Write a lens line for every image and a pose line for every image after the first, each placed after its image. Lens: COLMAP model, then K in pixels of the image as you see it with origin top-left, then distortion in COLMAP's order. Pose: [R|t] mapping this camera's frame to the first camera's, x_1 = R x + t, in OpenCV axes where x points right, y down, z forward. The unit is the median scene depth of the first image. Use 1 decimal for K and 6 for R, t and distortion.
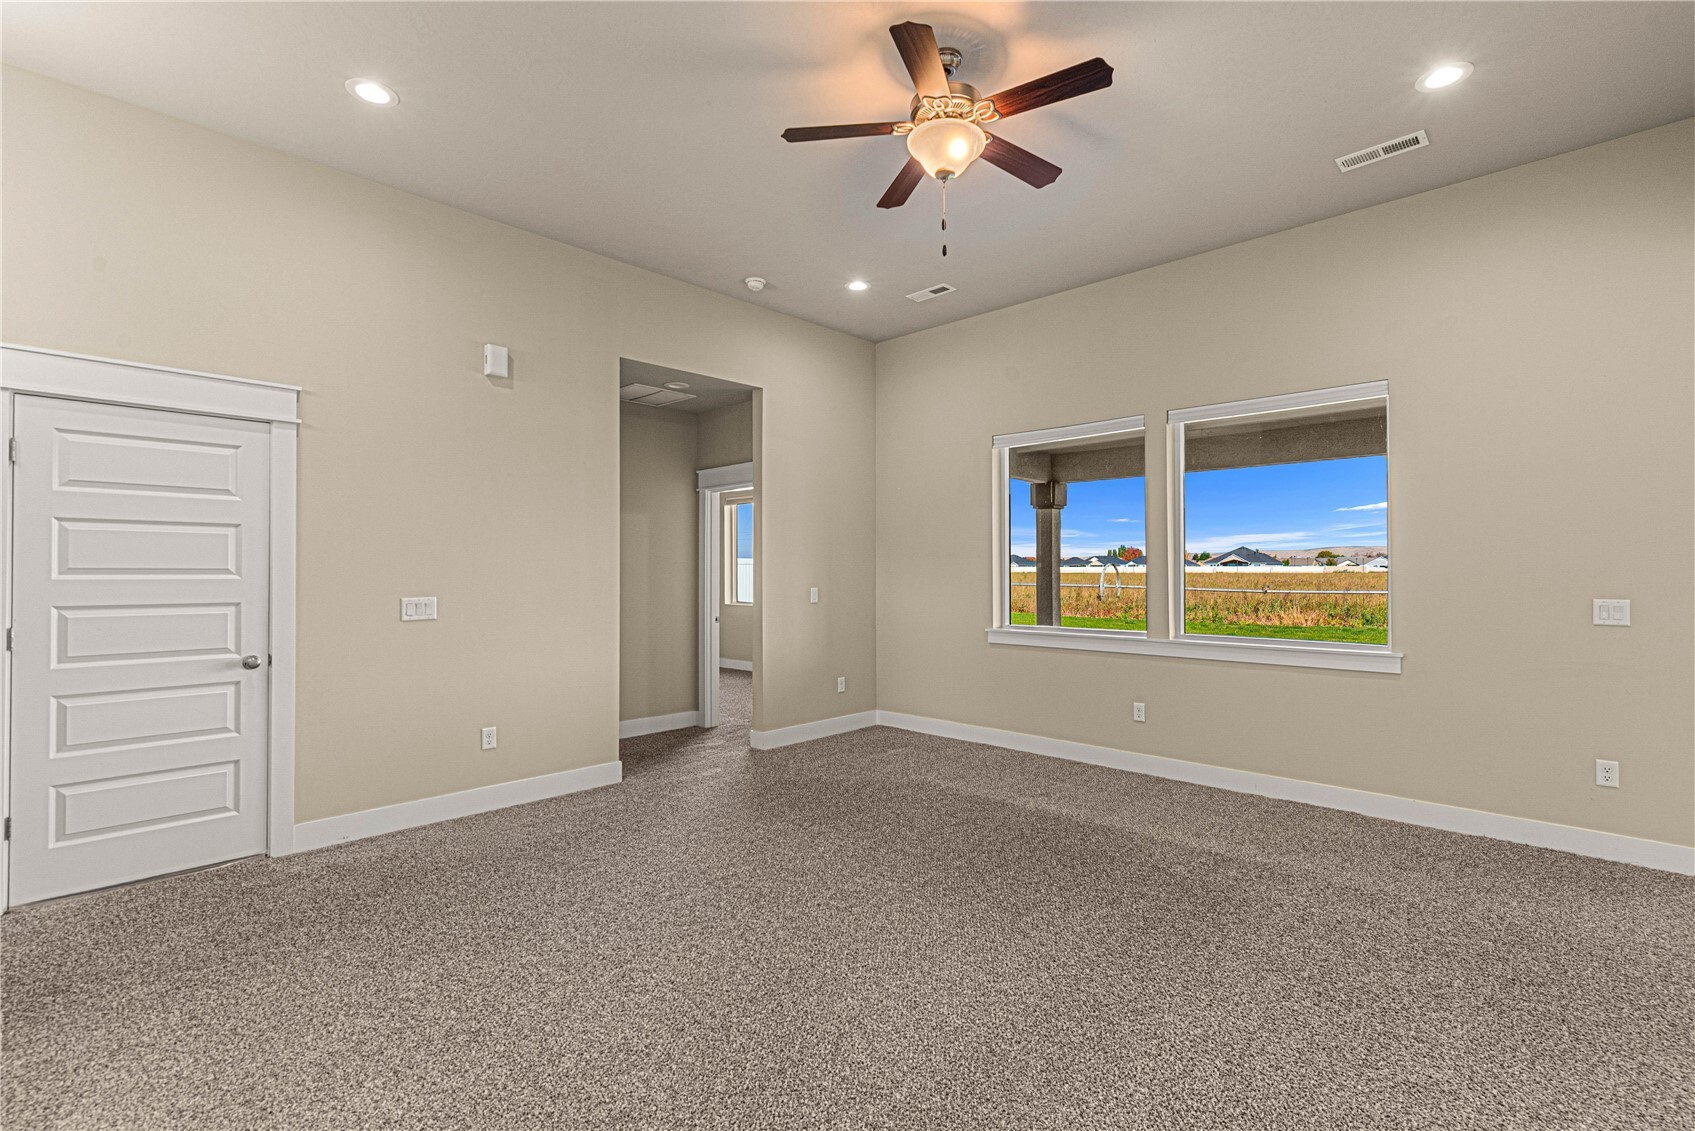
lens RADIAL K [[754.0, 0, 852.7], [0, 754.0, 567.0], [0, 0, 1]] dist [0.000631, -0.000019]
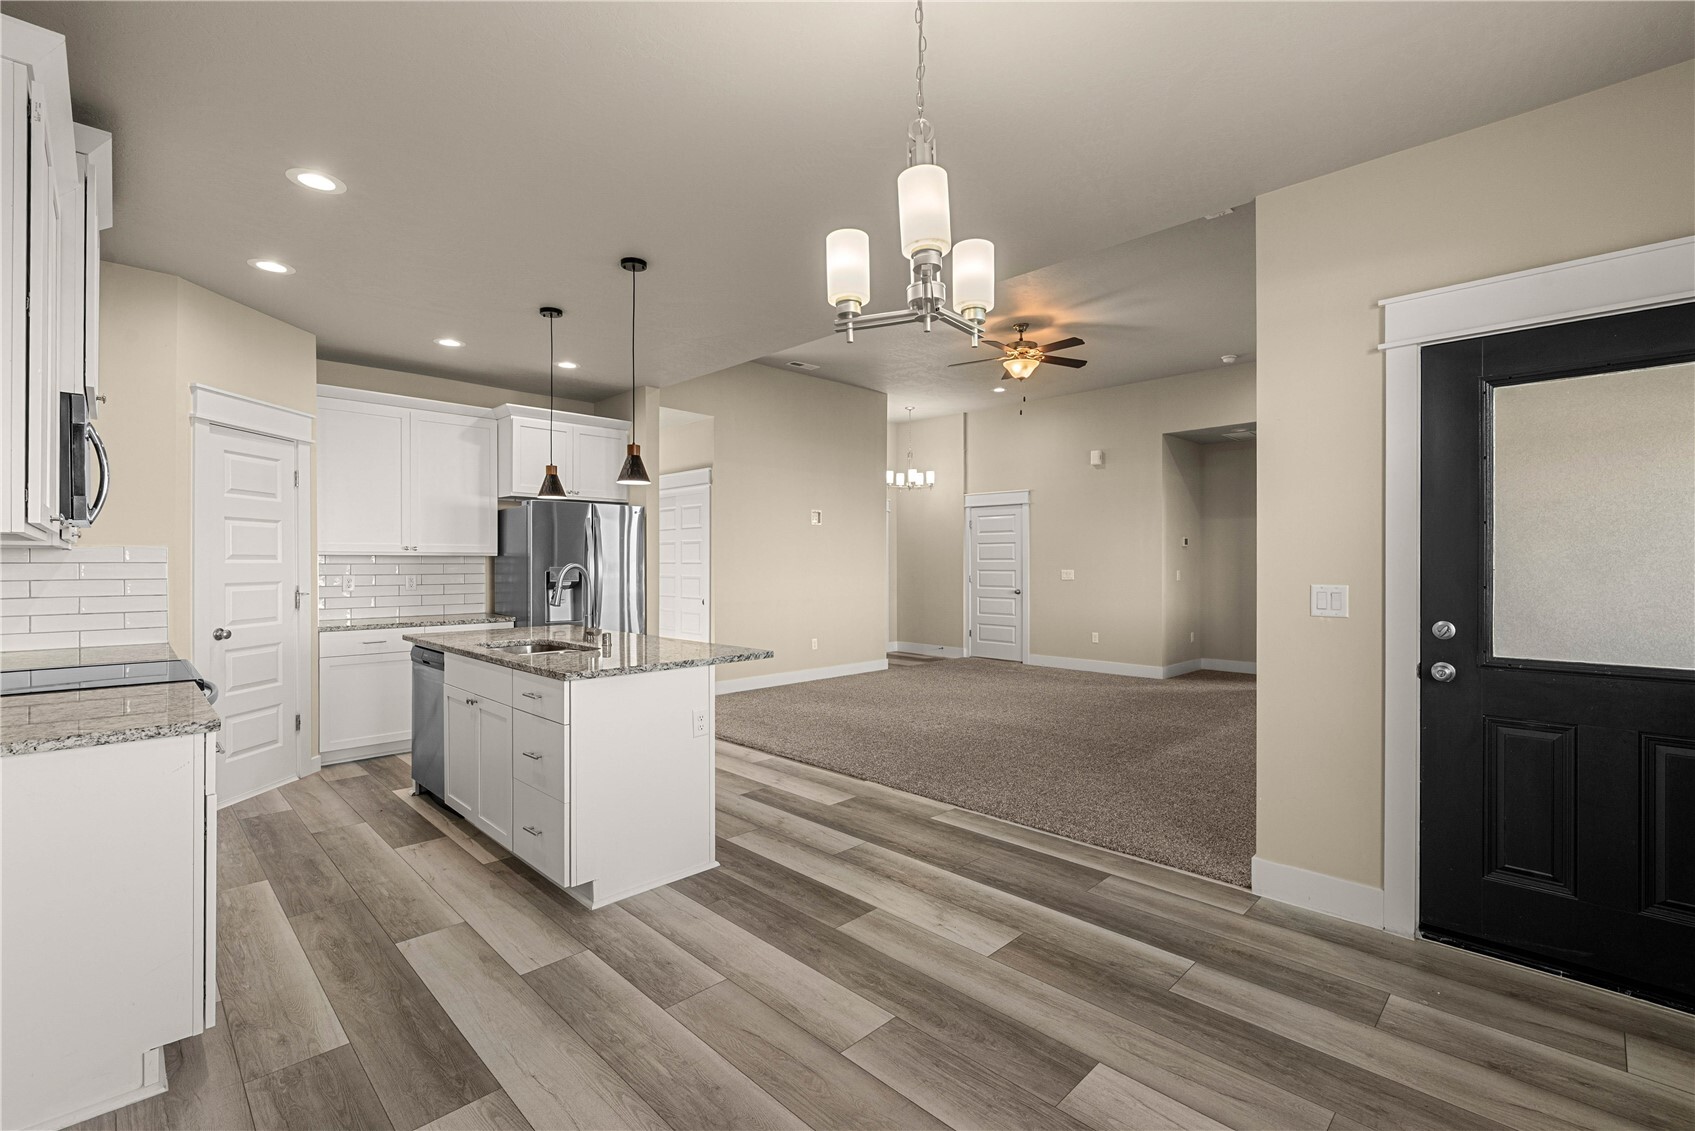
lens RADIAL K [[739.6, 0, 859.2], [0, 739.6, 570.2], [0, 0, 1]] dist [0.000937, -0.000003]
pose [[-0.020029, 0.009055, -0.999758, 1.273621], [0.007486, 0.999932, 0.008907, 0.011368], [0.999771, -0.007306, -0.020096, 0.307453]]
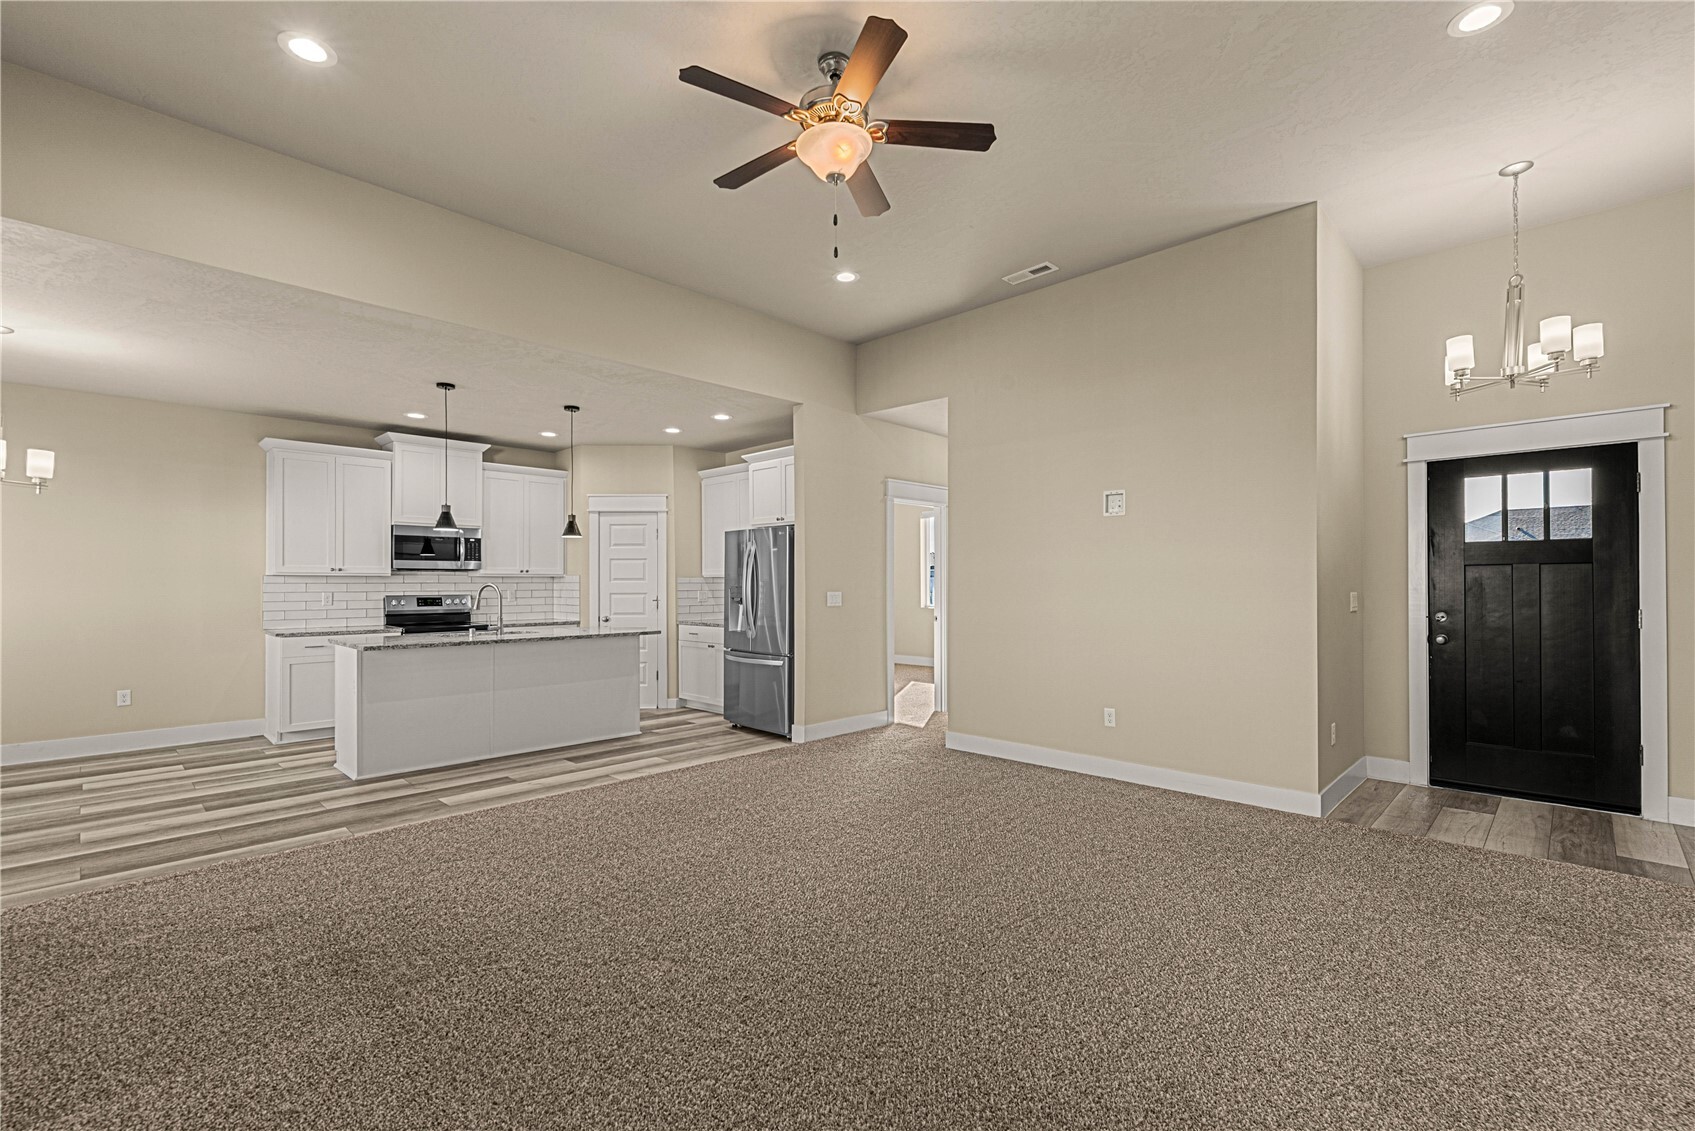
lens RADIAL K [[743.0, 0, 849.9], [0, 743.0, 581.9], [0, 0, 1]] dist [0.000136, 0.000138]
pose [[-0.999926, 0.002636, 0.011887, 0.050901], [0.002530, 0.999957, -0.008976, 0.018890], [-0.011911, -0.008945, -0.999889, 1.098605]]
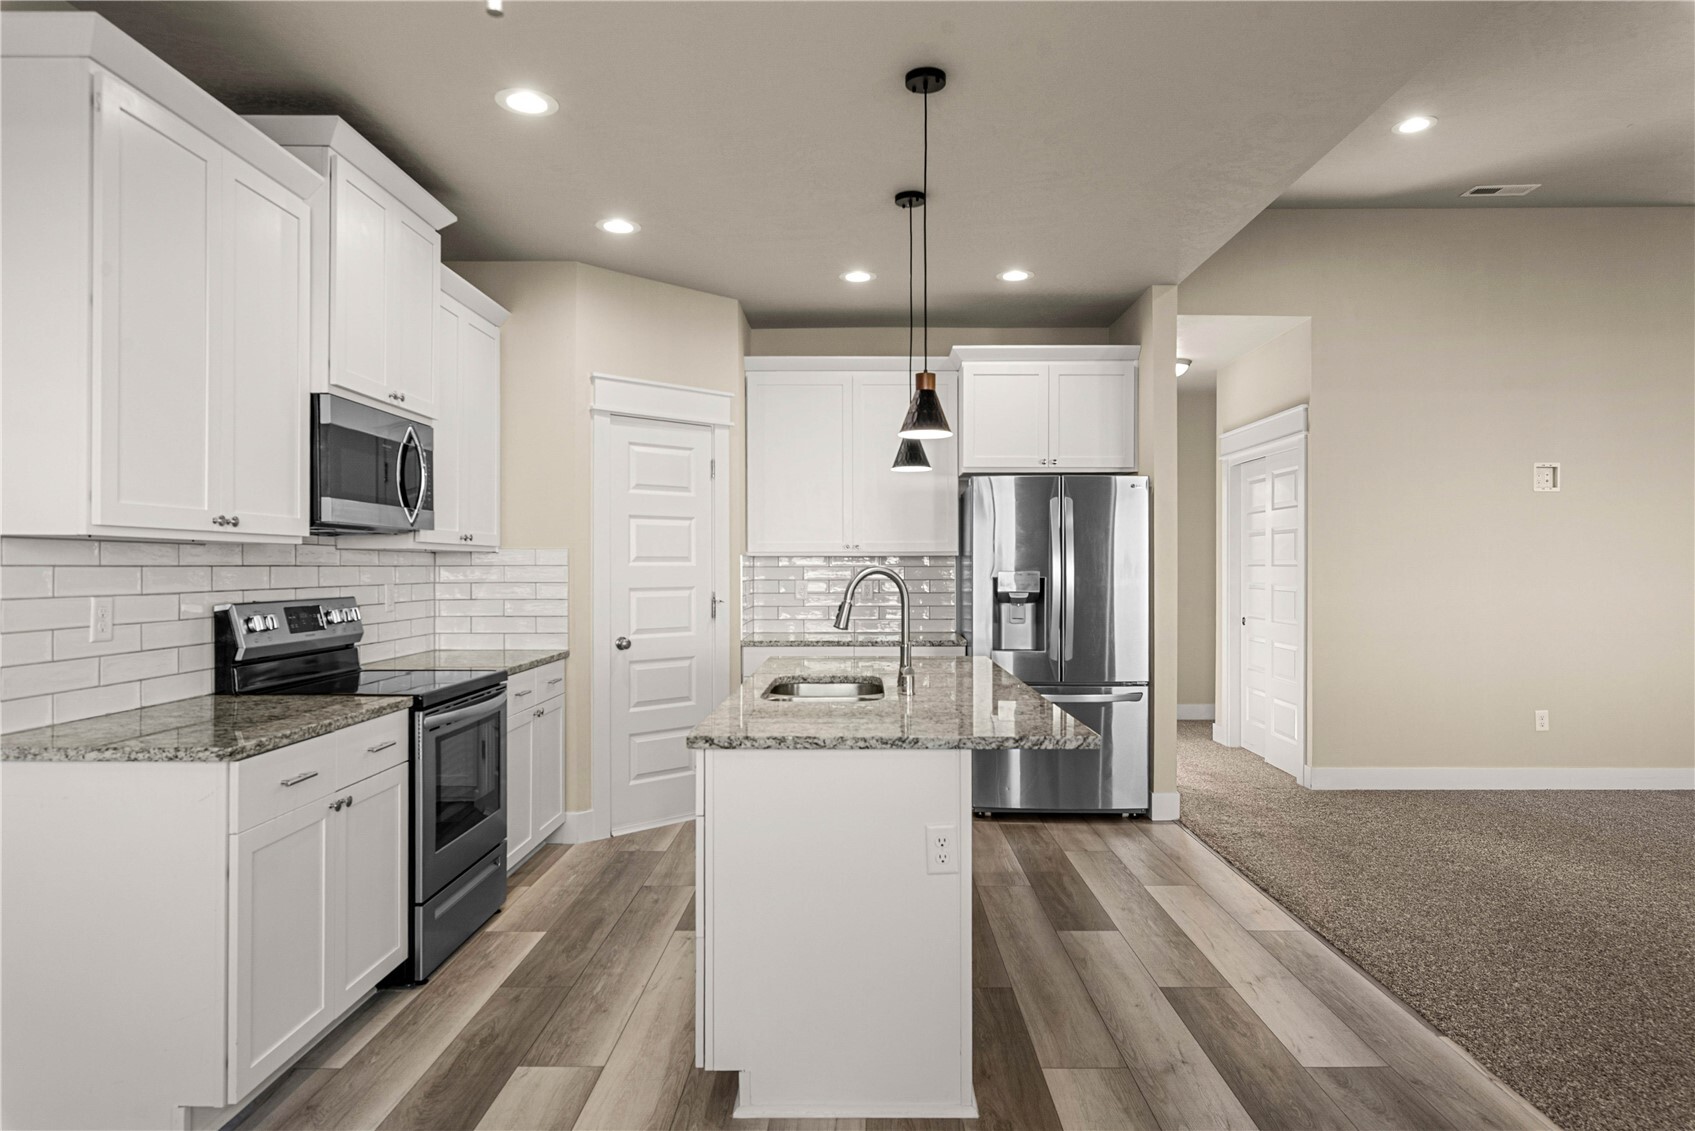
lens RADIAL K [[1006.8, 0, 853.4], [0, 1006.8, 570.0], [0, 0, 1]] dist [-0.000547, 0.000637]
pose [[-0.729250, 0.003333, -0.684239, 1.023968], [0.006079, 0.999980, -0.001608, 0.012654], [0.684220, -0.005332, -0.729256, 0.469718]]
